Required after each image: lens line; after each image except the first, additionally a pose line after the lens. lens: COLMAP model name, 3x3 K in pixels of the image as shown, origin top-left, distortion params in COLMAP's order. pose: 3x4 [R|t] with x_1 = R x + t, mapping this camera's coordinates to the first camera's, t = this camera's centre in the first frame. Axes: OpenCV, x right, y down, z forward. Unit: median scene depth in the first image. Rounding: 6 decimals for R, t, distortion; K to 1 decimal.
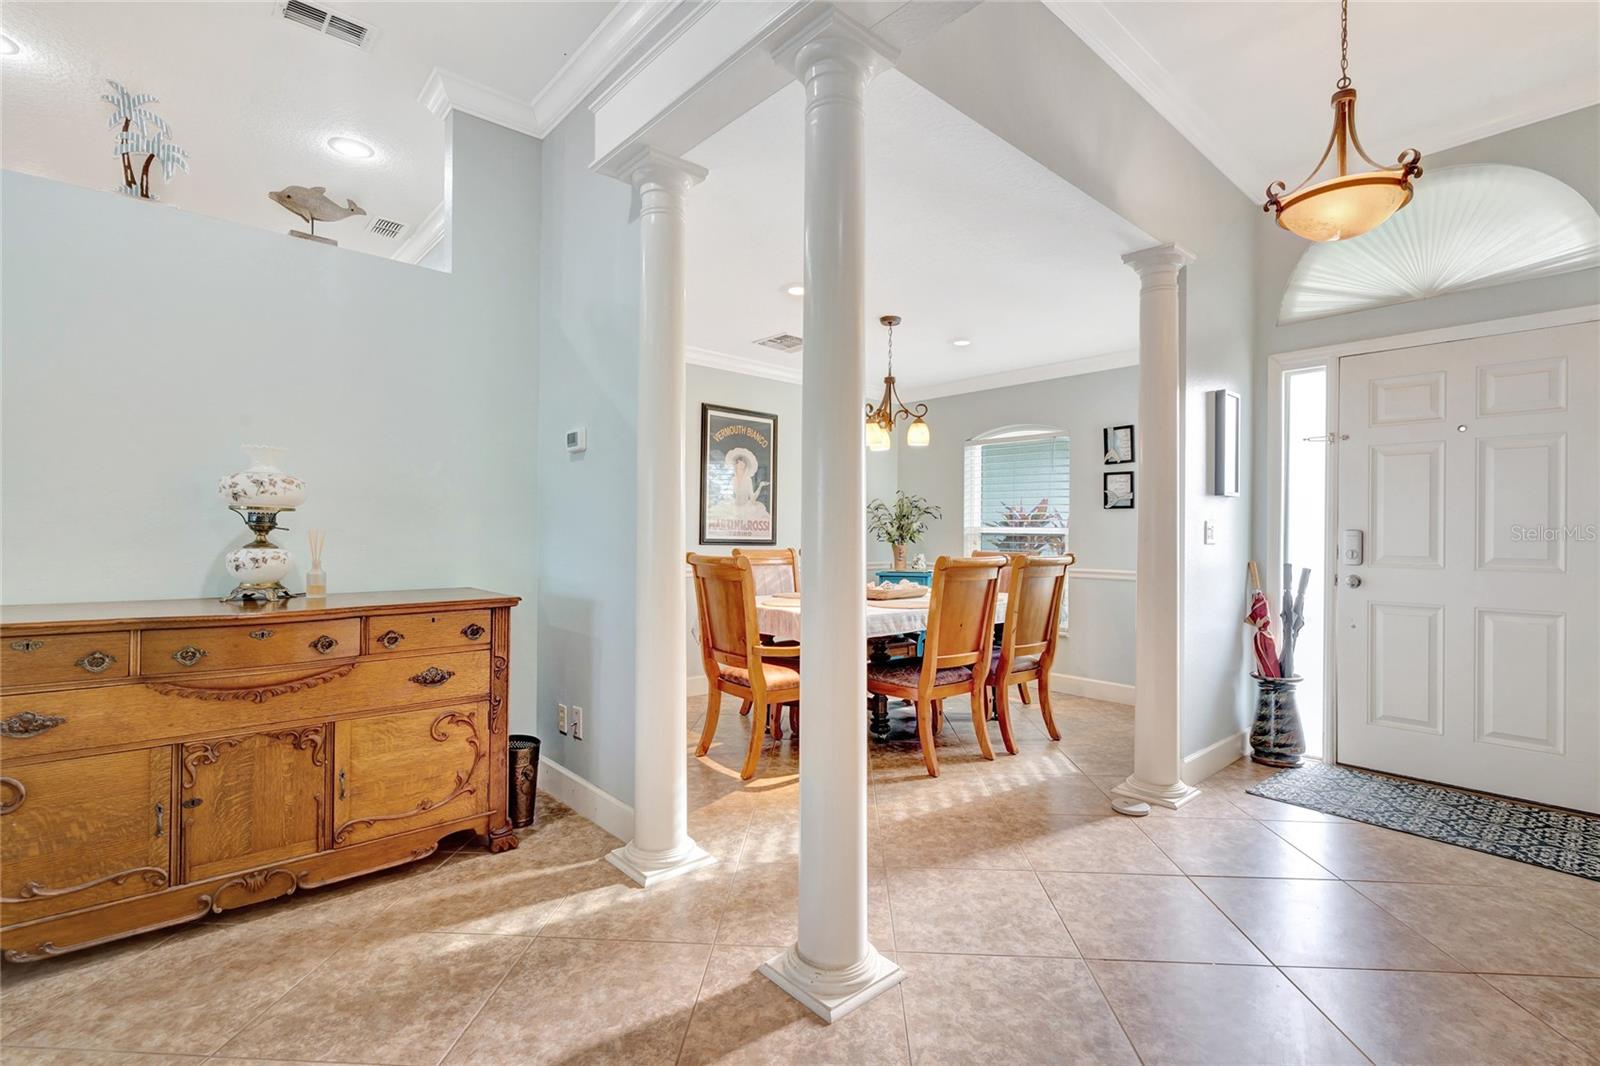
lens RADIAL K [[739.8, 0, 804.5], [0, 739.8, 529.1], [0, 0, 1]] dist [-0.003284, 0.001021]
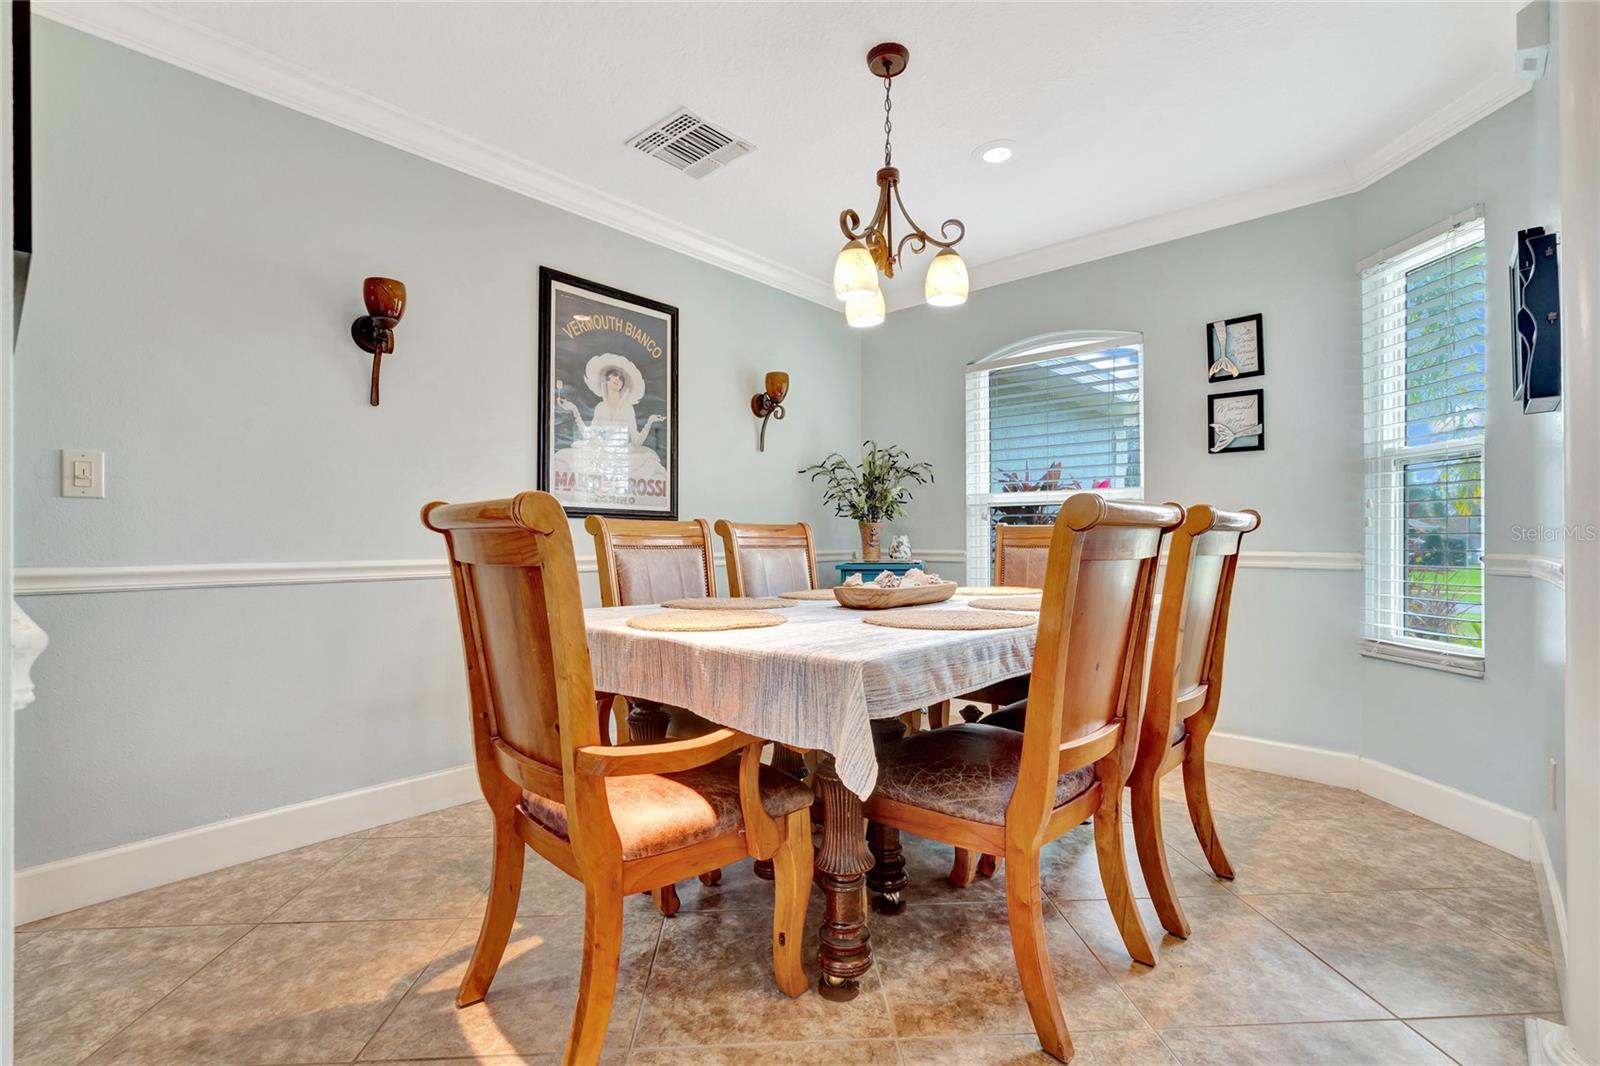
lens RADIAL K [[739.8, 0, 816.1], [0, 739.8, 543.1], [0, 0, 1]] dist [-0.003284, 0.001021]
pose [[0.992835, -0.010555, 0.119030, 0.002370], [0.009081, 0.999875, 0.012927, 0.037784], [-0.119151, -0.011753, 0.992807, 0.429525]]
